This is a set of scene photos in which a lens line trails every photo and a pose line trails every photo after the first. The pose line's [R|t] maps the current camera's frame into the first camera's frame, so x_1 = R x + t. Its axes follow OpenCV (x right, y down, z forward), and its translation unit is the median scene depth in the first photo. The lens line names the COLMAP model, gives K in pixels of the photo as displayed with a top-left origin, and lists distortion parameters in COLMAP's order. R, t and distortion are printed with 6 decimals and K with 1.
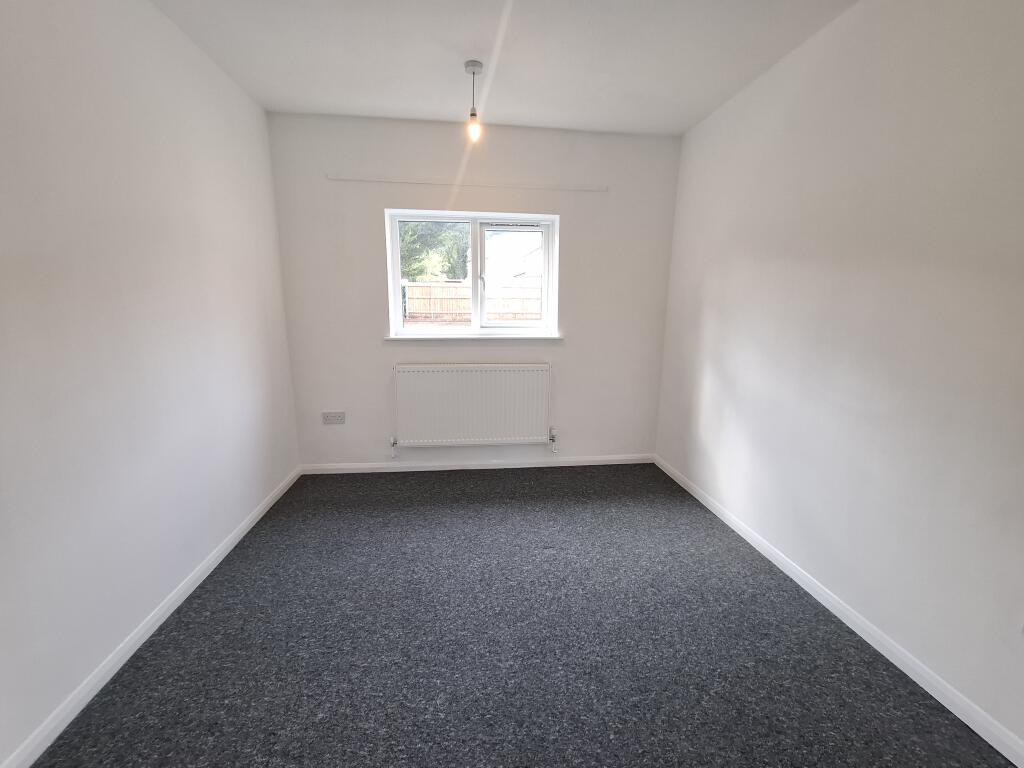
lens RADIAL K [[406.9, 0, 512.6], [0, 406.9, 384.2], [0, 0, 1]] dist [-0.007093, 0.000886]
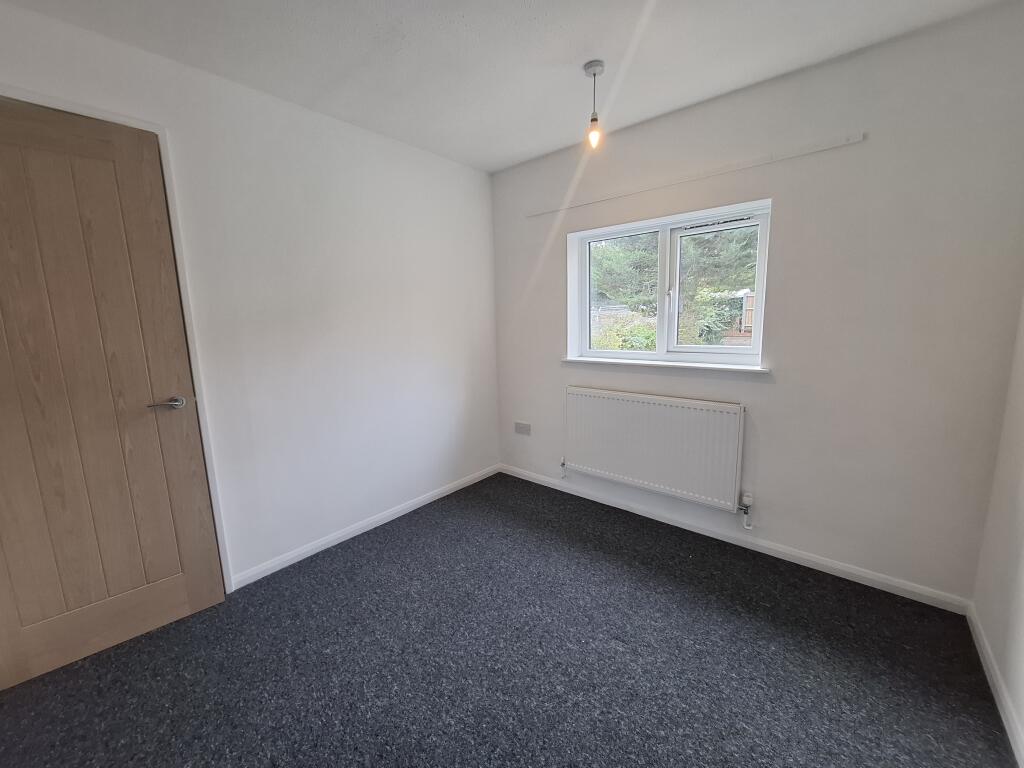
lens RADIAL K [[406.9, 0, 512.9], [0, 406.9, 383.4], [0, 0, 1]] dist [-0.007093, 0.000886]
pose [[0.671393, 0.089421, -0.735687, 0.374012], [-0.114967, 0.993244, 0.015807, -0.057724], [0.732130, 0.073967, 0.677137, 0.226634]]
